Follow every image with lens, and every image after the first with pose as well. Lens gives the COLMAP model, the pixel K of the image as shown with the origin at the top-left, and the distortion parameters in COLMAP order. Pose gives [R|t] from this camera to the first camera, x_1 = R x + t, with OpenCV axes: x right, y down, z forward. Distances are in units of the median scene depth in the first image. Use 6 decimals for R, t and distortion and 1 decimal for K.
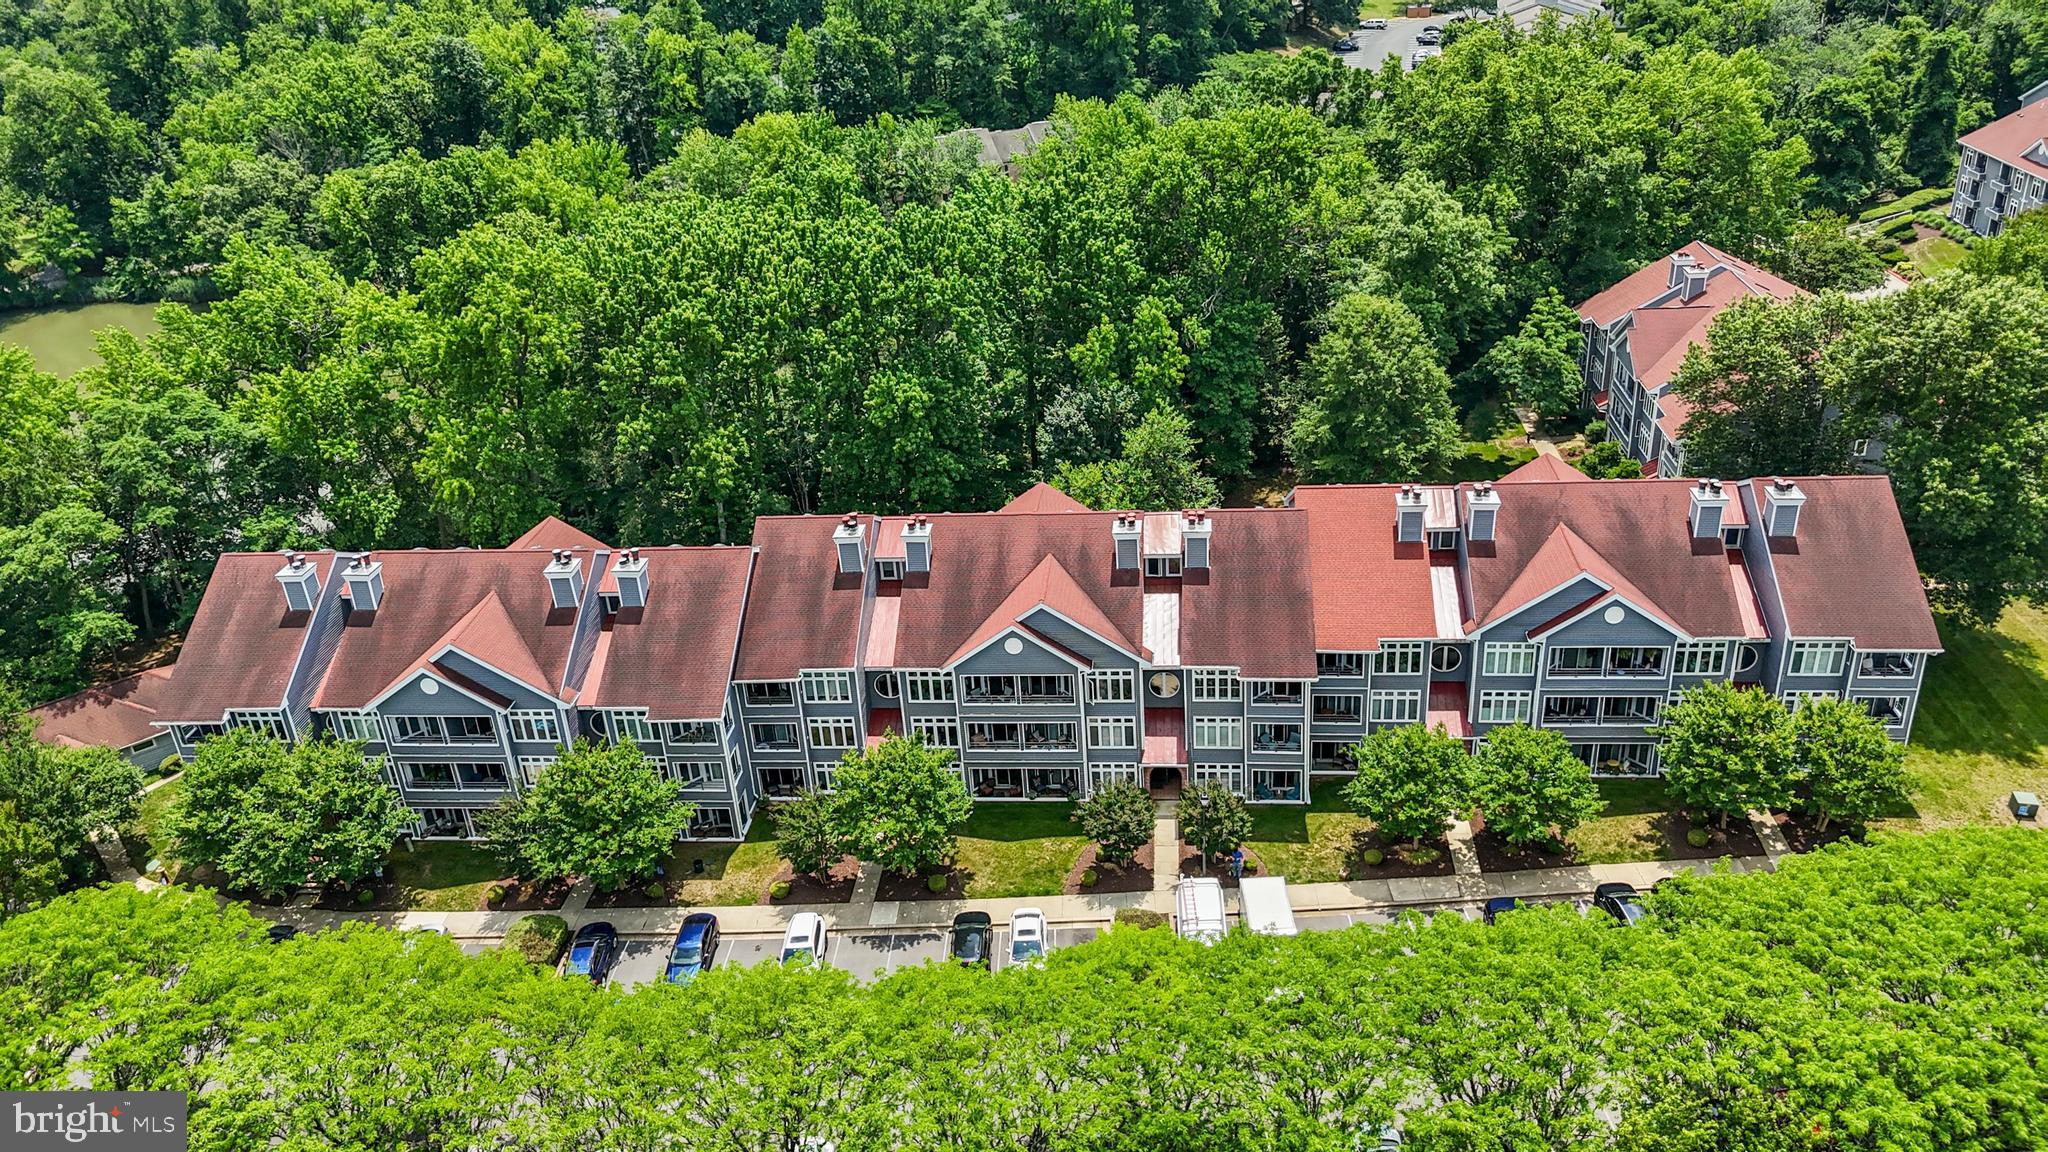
lens RADIAL K [[1494.0, 0, 1024.0], [0, 1494.0, 576.0], [0, 0, 1]] dist [0.156030, -0.440854]
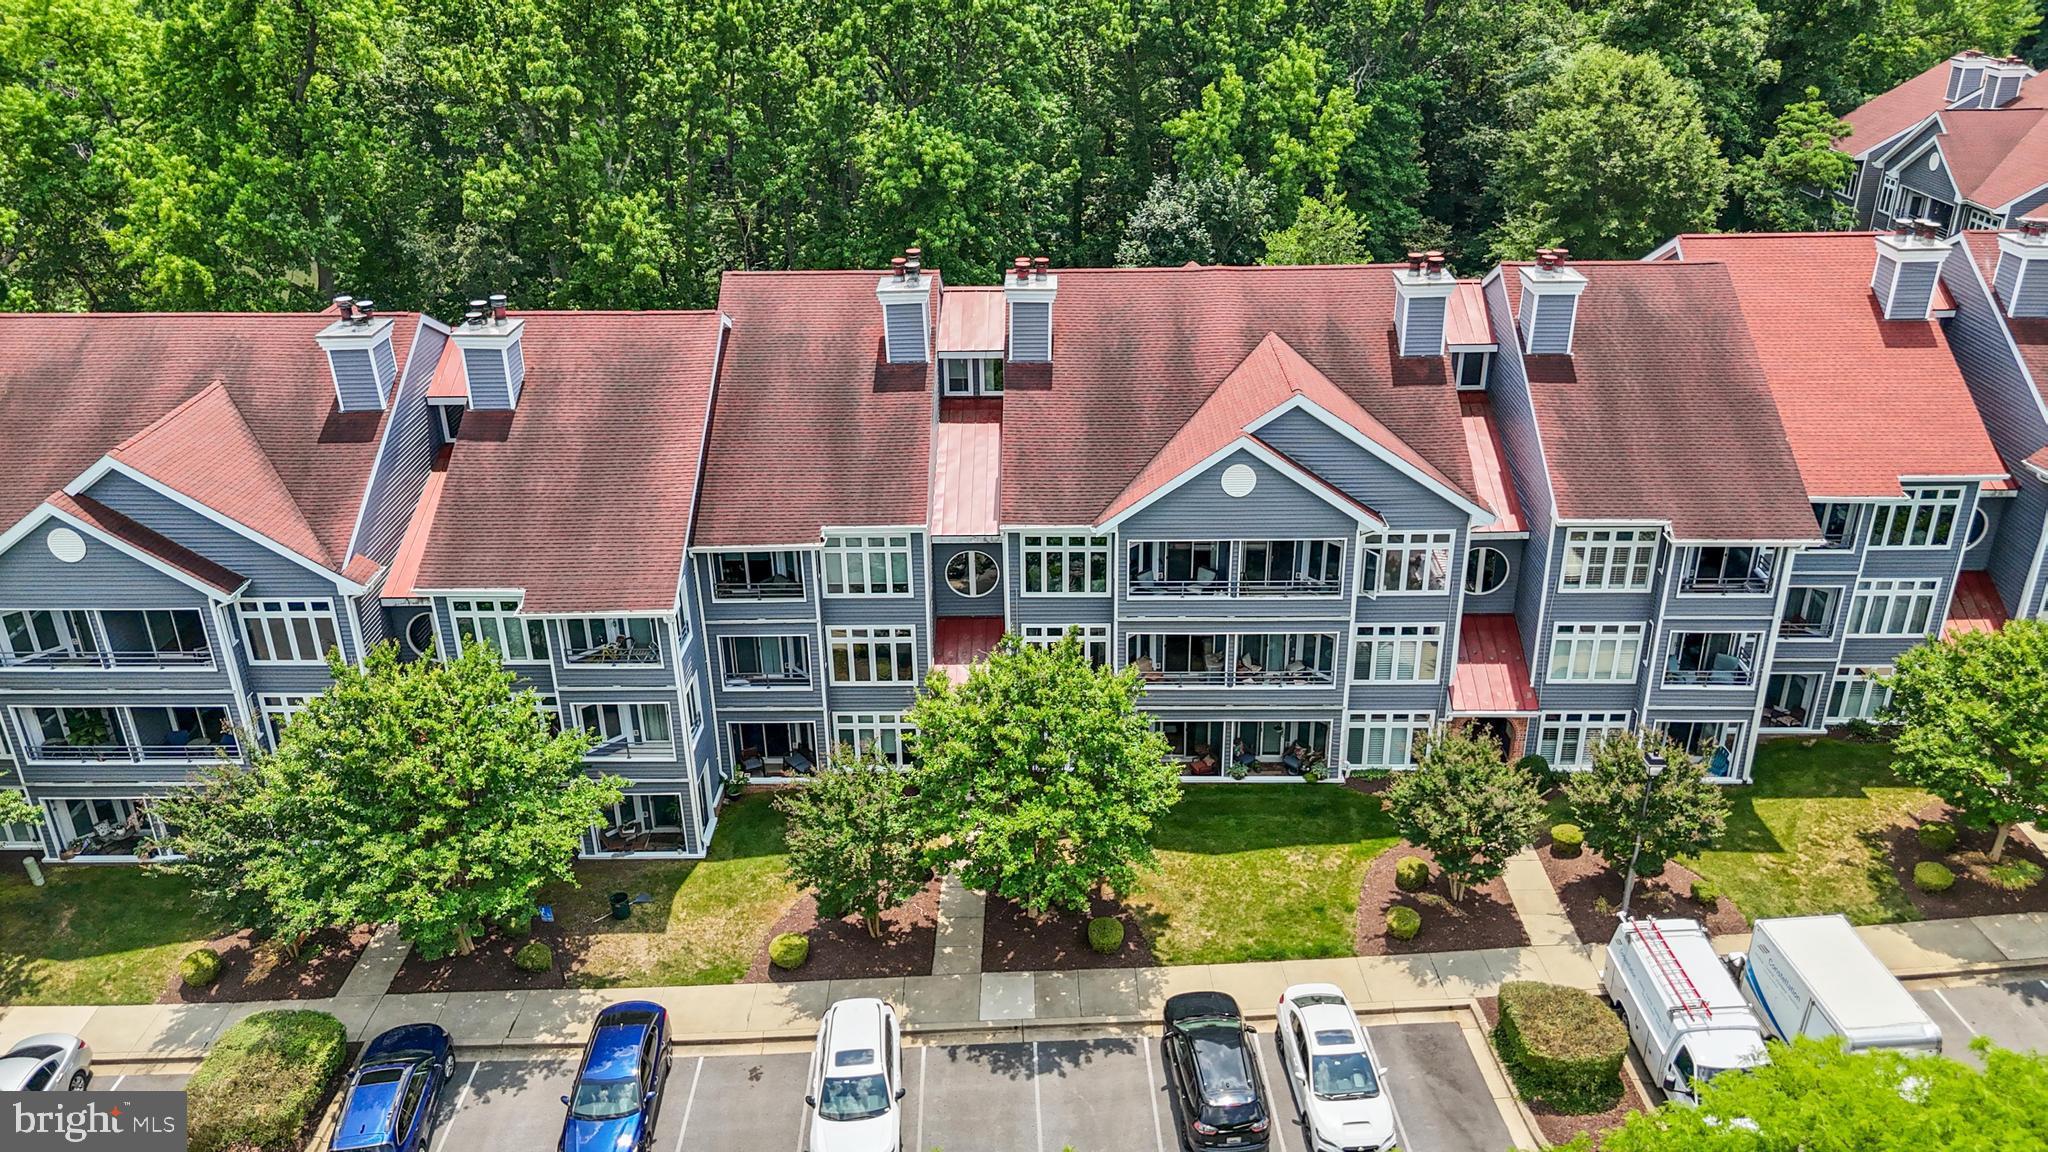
lens RADIAL K [[1518.0, 0, 1024.0], [0, 1518.0, 576.0], [0, 0, 1]] dist [0.072339, -0.079389]
pose [[0.995418, 0.010381, 0.095054, -0.130196], [-0.007550, 0.999519, -0.030094, 0.095570], [-0.095321, 0.029239, 0.995017, 0.470384]]
